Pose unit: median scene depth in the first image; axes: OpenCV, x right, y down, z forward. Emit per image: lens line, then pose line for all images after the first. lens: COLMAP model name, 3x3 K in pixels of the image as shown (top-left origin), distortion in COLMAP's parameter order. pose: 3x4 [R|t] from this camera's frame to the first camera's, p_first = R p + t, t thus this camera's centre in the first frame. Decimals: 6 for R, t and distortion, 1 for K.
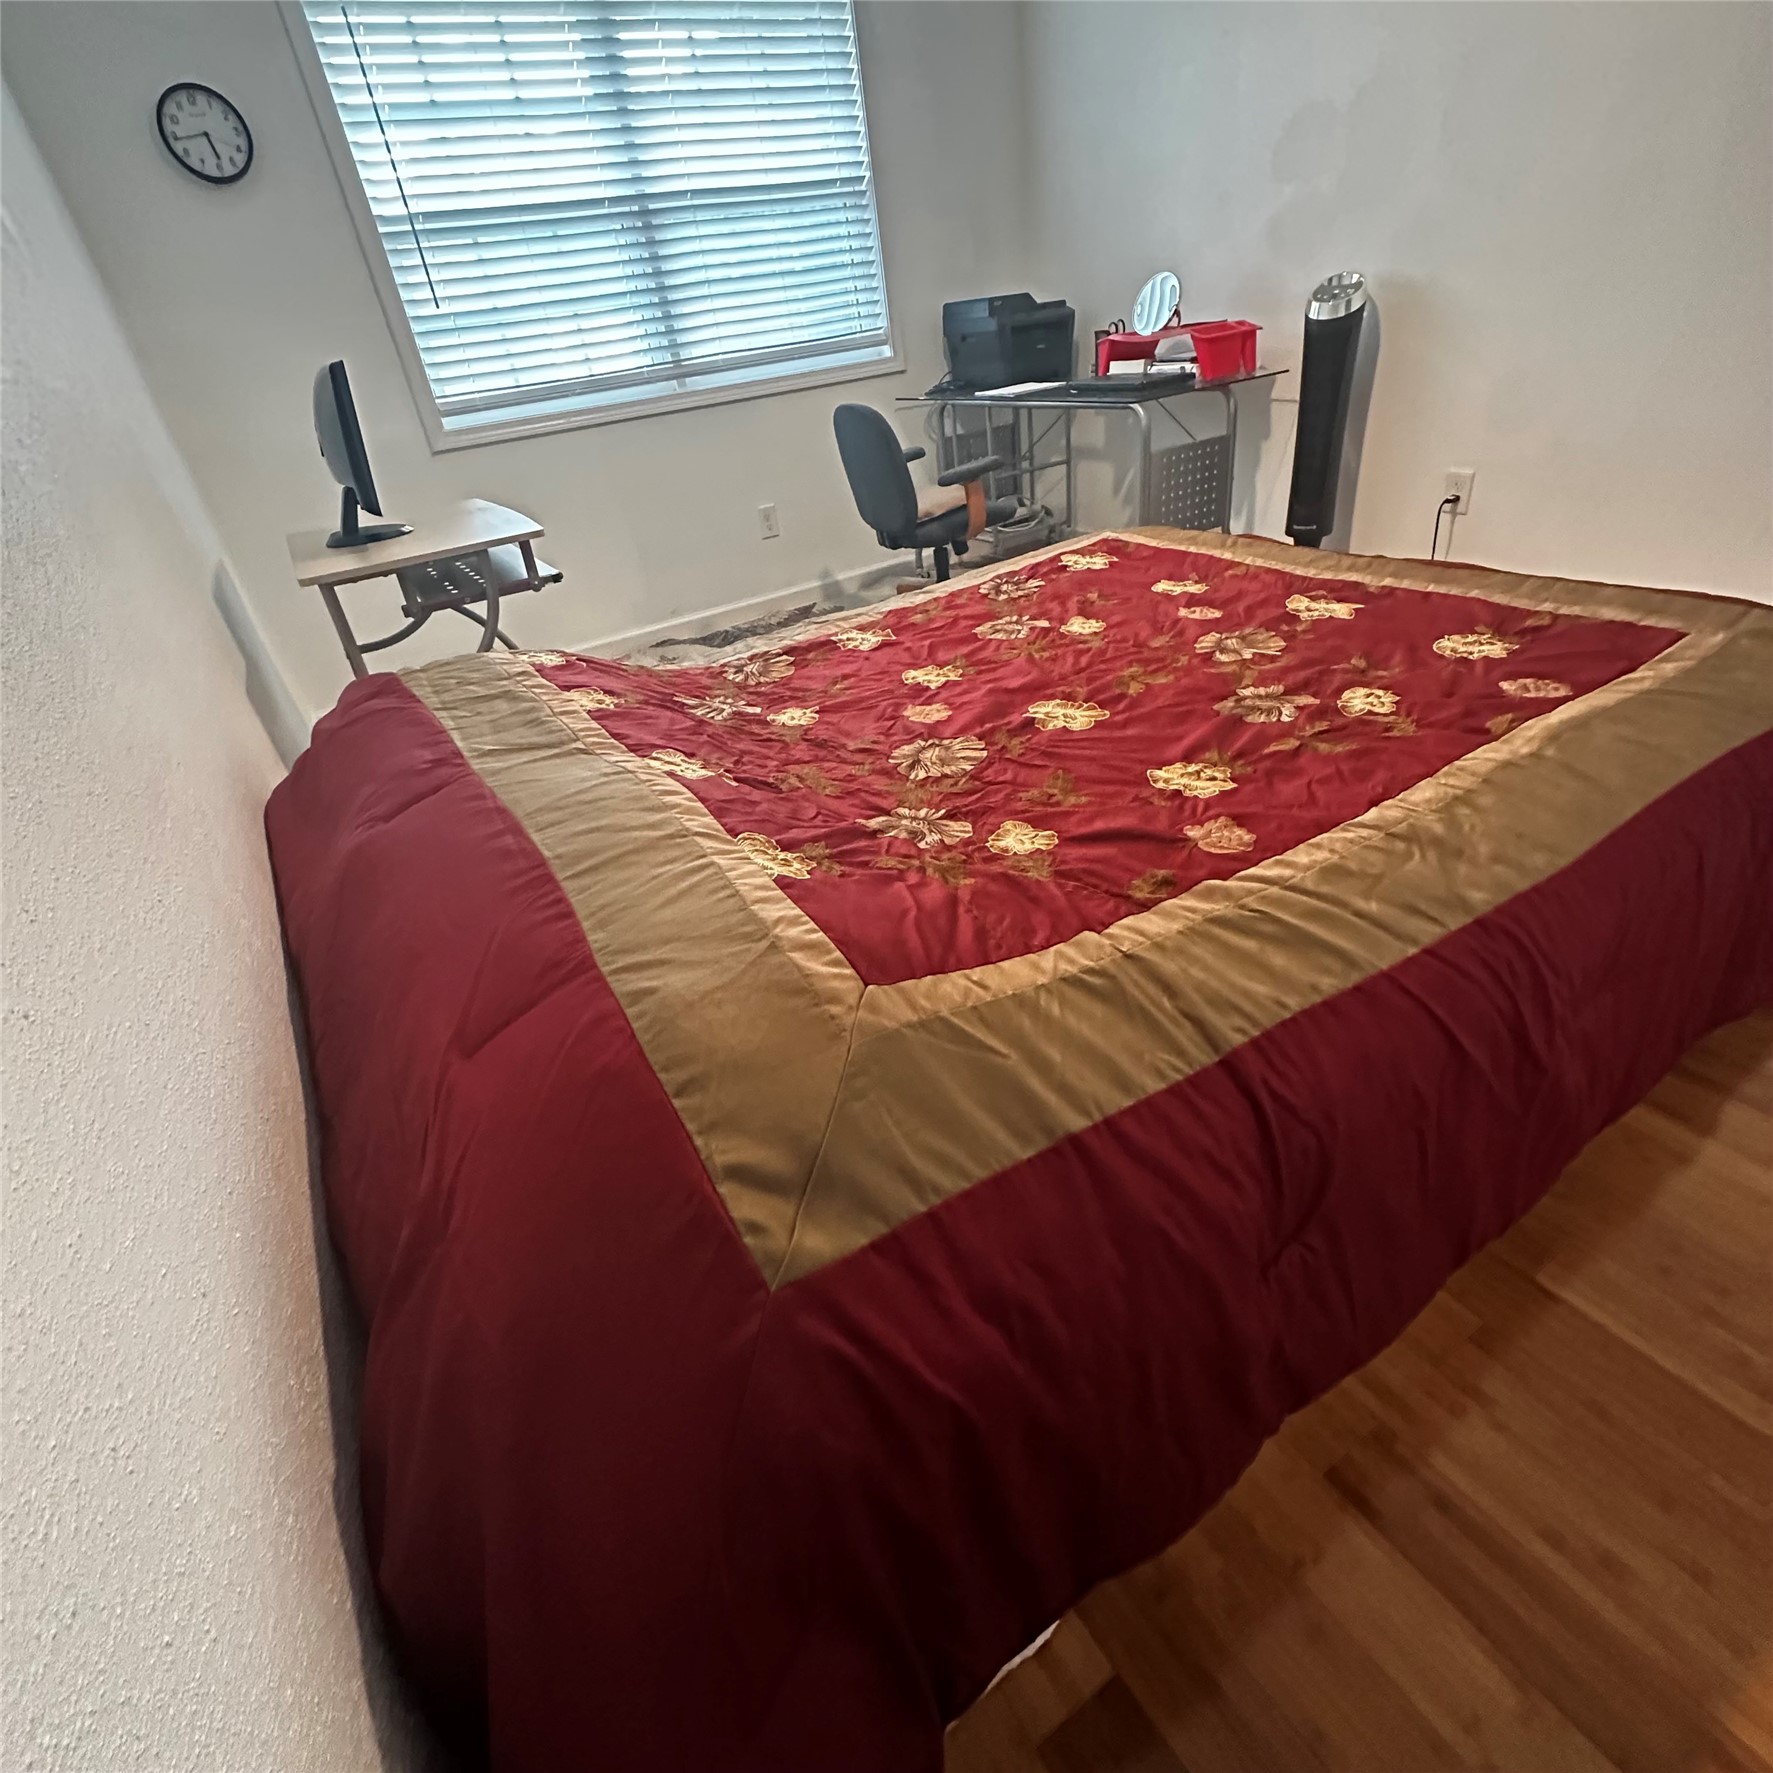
lens RADIAL K [[934.6, 0, 886.5], [0, 934.6, 886.5], [0, 0, 1]] dist [-0.003027, -0.001085]
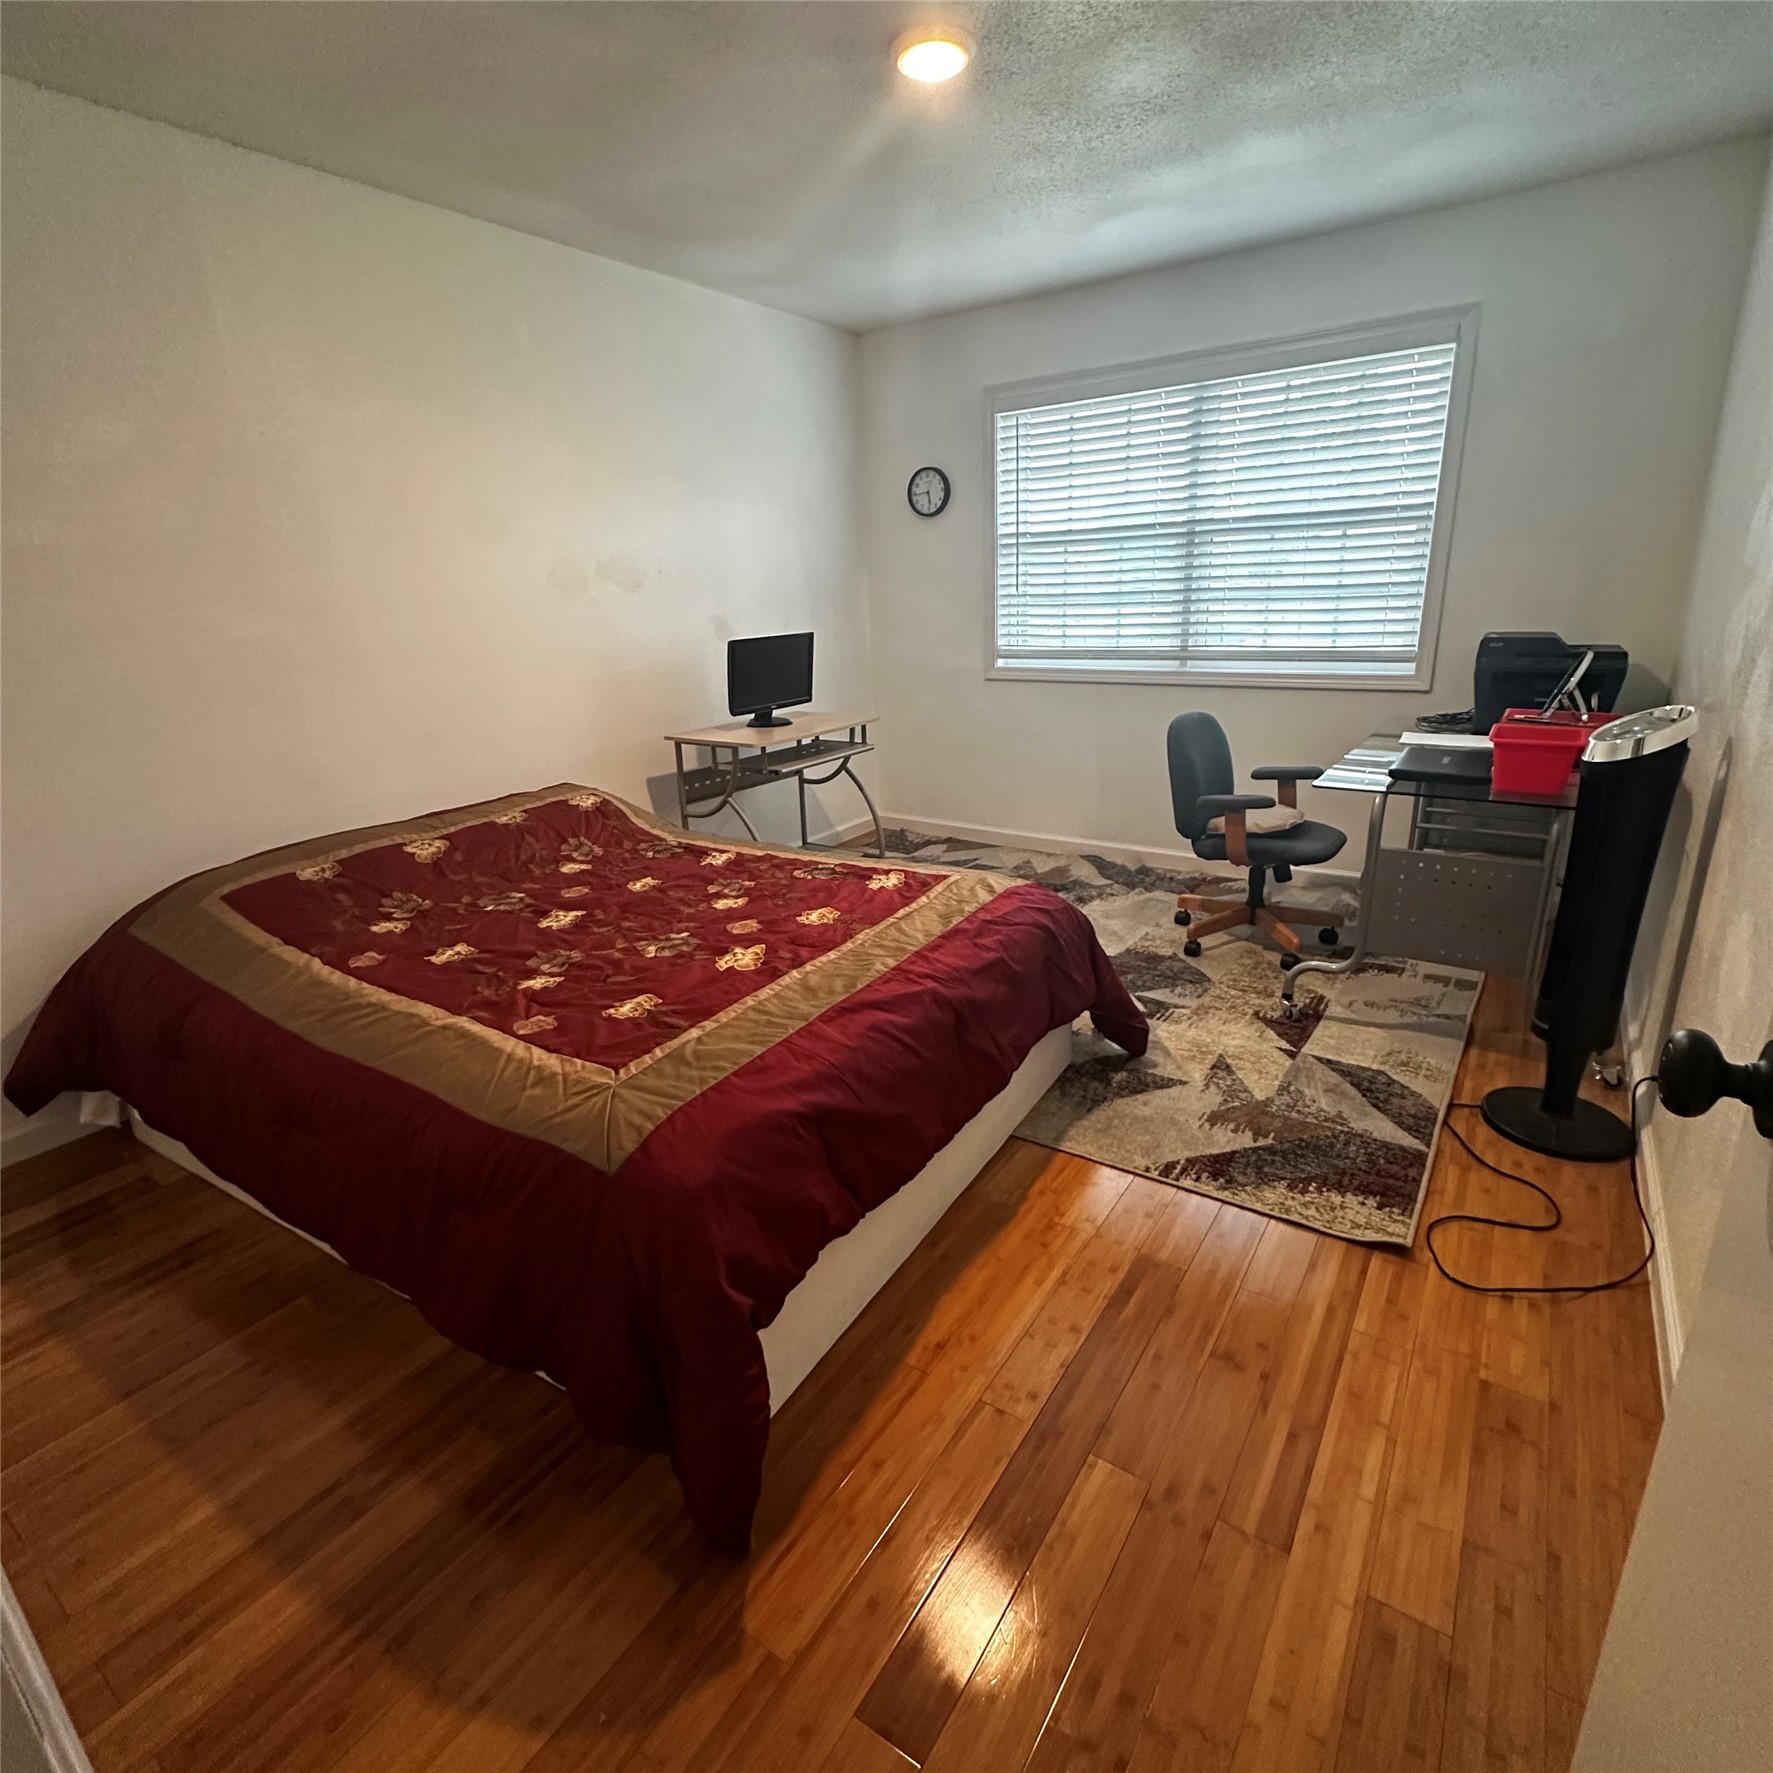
lens RADIAL K [[939.6, 0, 889.8], [0, 939.6, 884.5], [0, 0, 1]] dist [0.002107, -0.000060]
pose [[0.403373, 0.371650, -0.836161, 0.877307], [-0.492577, 0.858296, 0.143864, -0.373199], [0.771141, 0.353842, 0.529280, 0.264991]]
